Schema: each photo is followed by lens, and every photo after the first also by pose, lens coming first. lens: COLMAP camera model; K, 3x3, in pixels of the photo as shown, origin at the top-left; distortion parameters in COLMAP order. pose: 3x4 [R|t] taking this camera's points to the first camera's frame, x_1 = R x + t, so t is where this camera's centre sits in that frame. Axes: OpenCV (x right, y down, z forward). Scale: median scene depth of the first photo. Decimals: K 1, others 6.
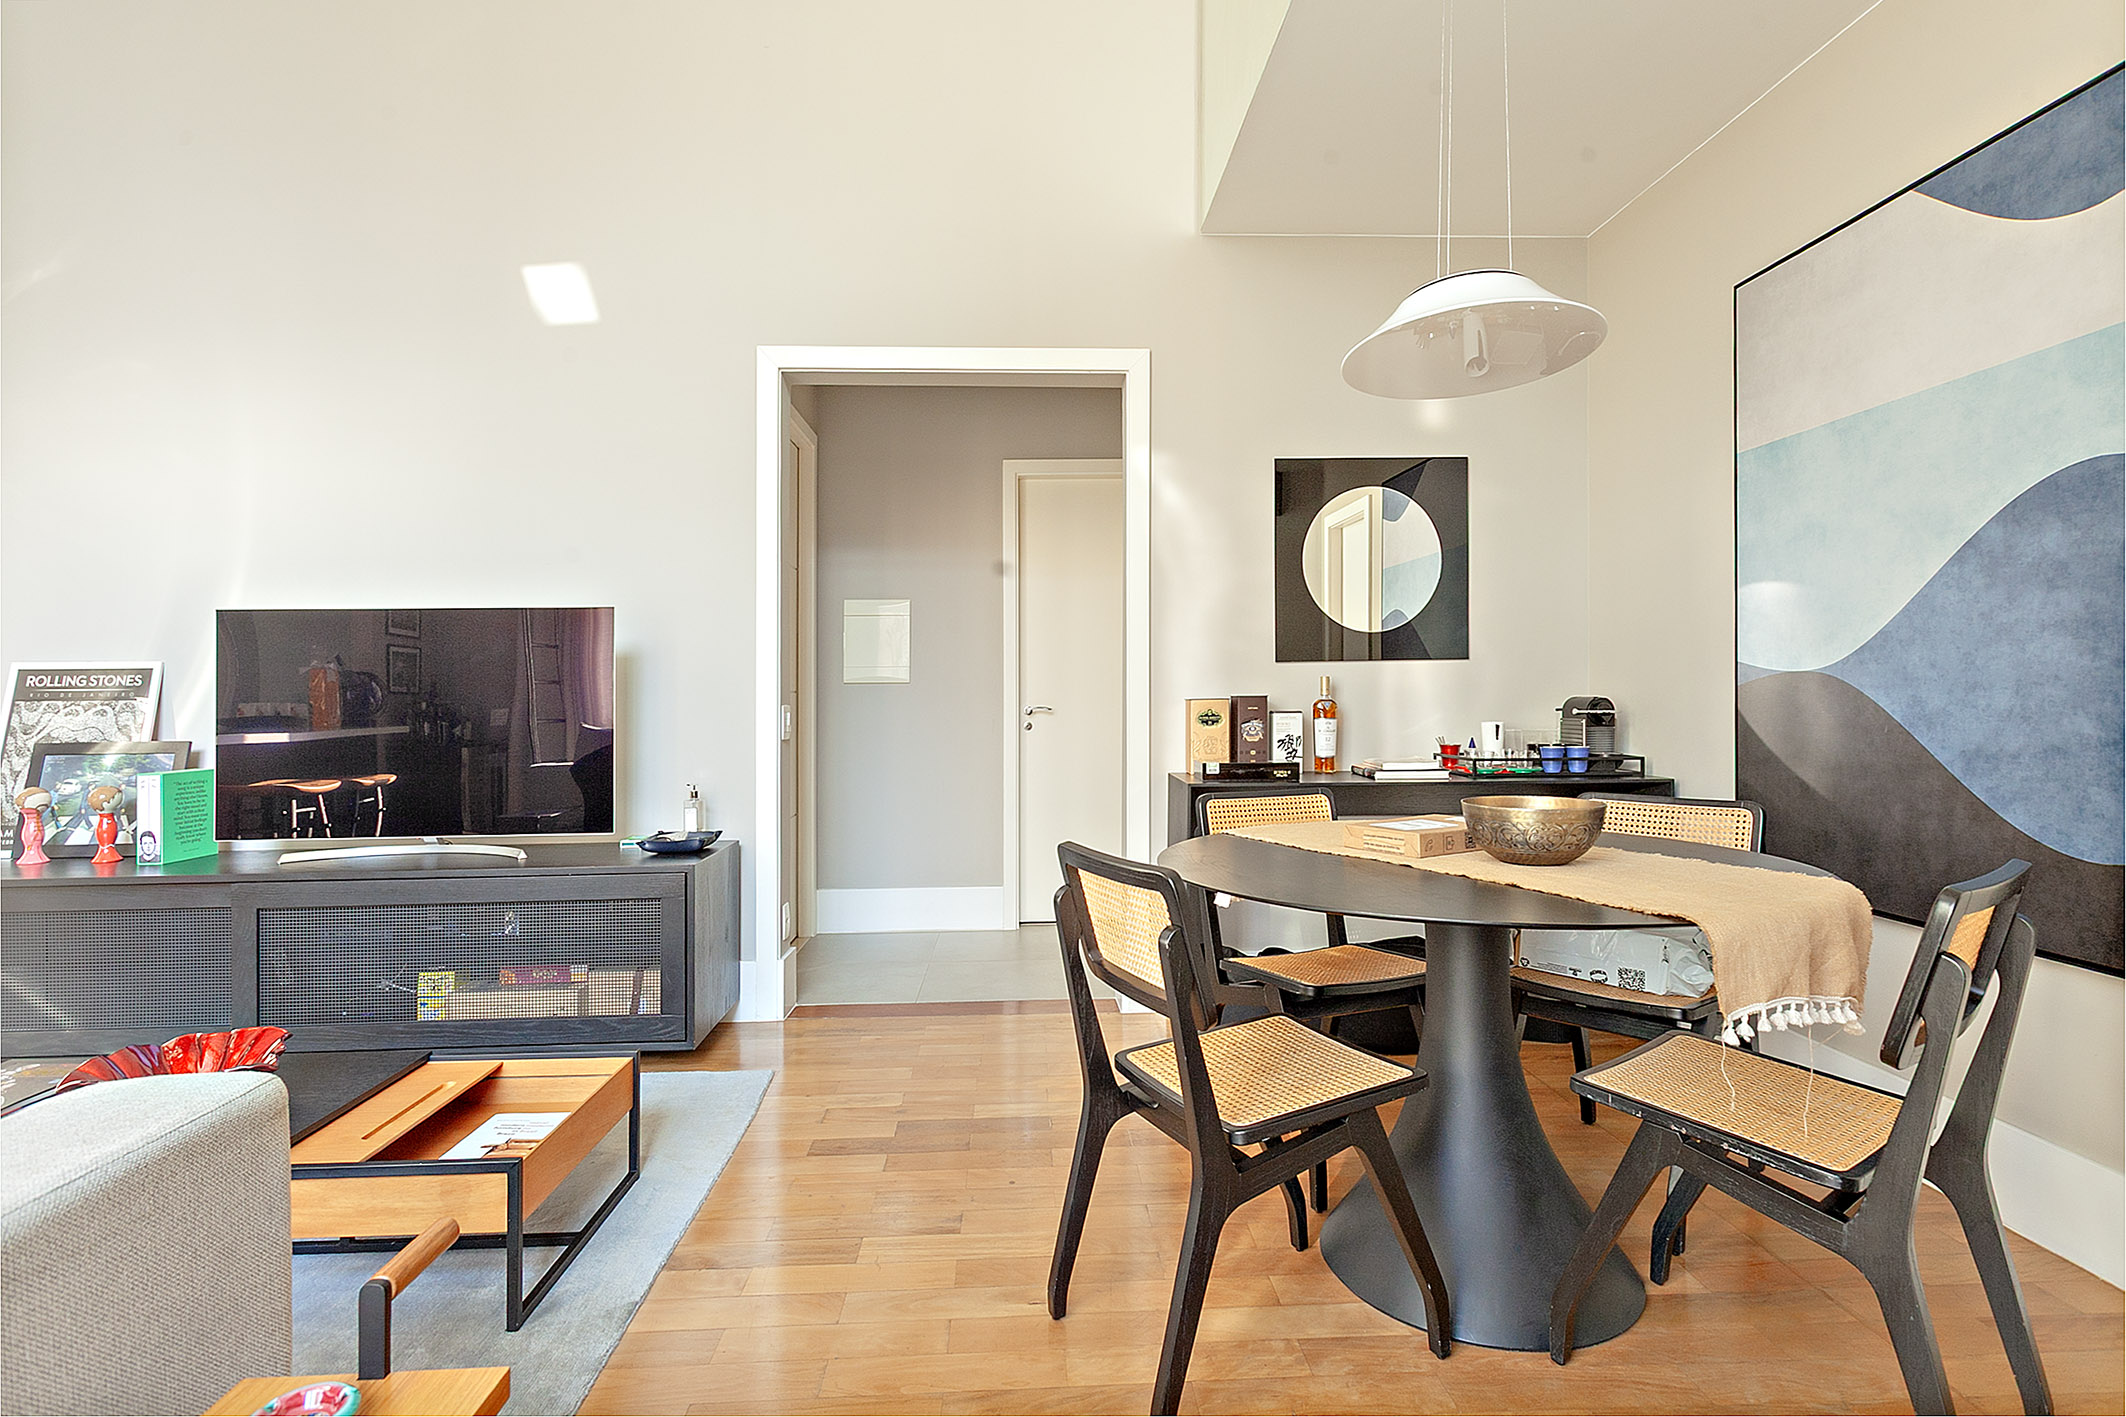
lens RADIAL K [[1079.1, 0, 1068.2], [0, 1079.1, 696.9], [0, 0, 1]] dist [0.000851, 0.001345]
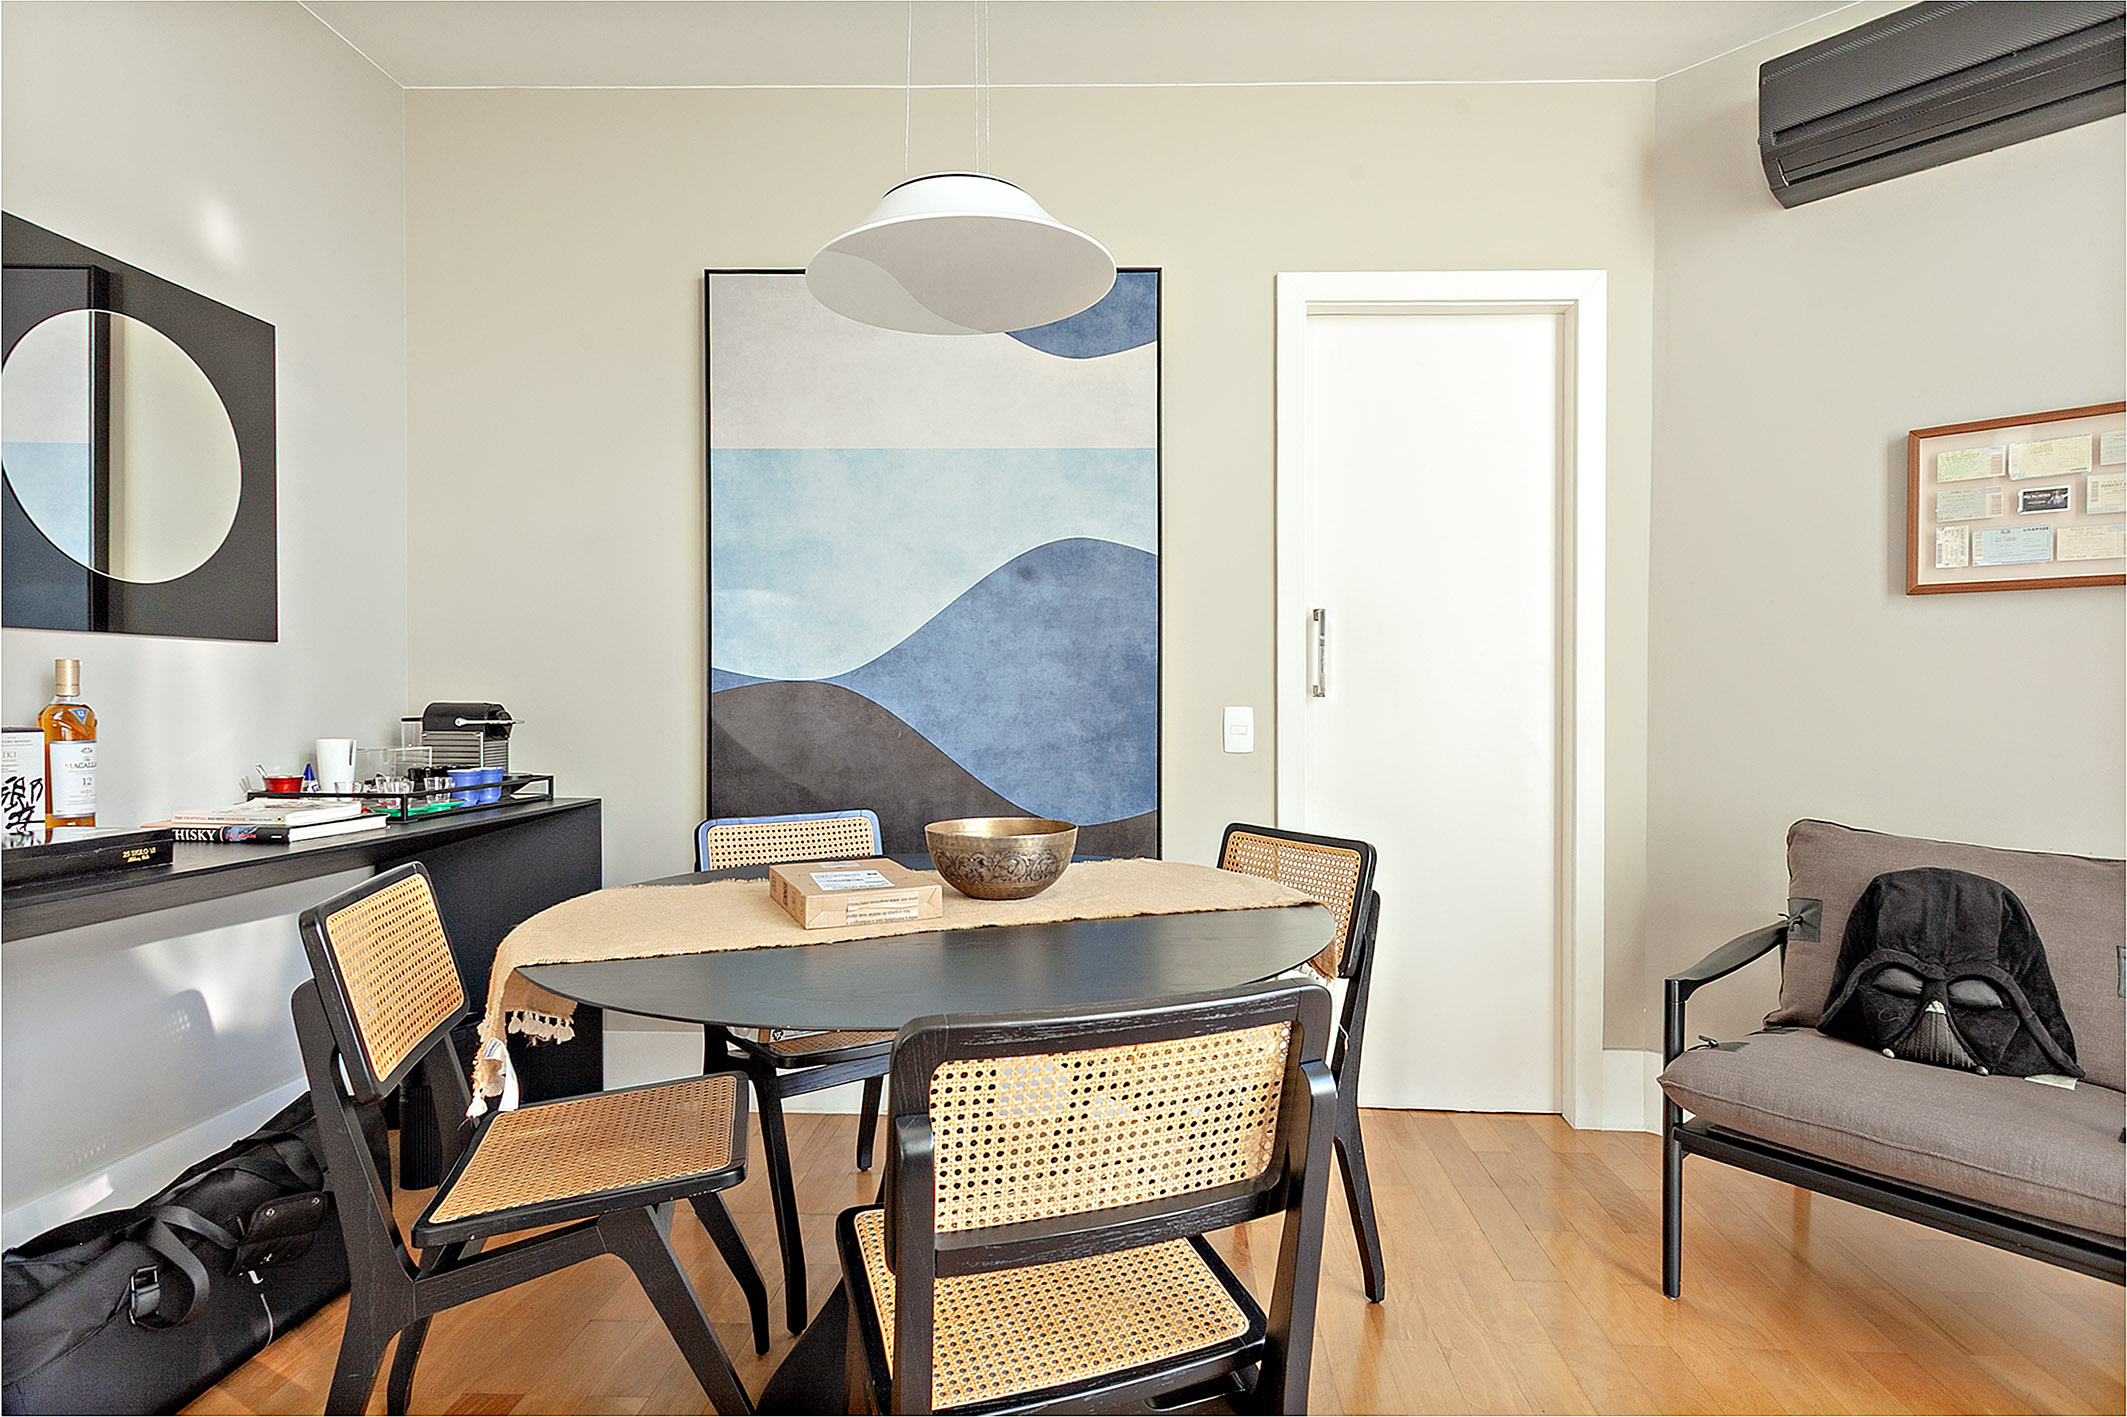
lens RADIAL K [[1079.6, 0, 1064.8], [0, 1079.6, 708.1], [0, 0, 1]] dist [0.000851, 0.001345]
pose [[0.056291, 0.002393, 0.998412, -0.389409], [-0.006981, 0.999974, -0.002003, 0.003066], [-0.998390, -0.006857, 0.056306, 0.800573]]
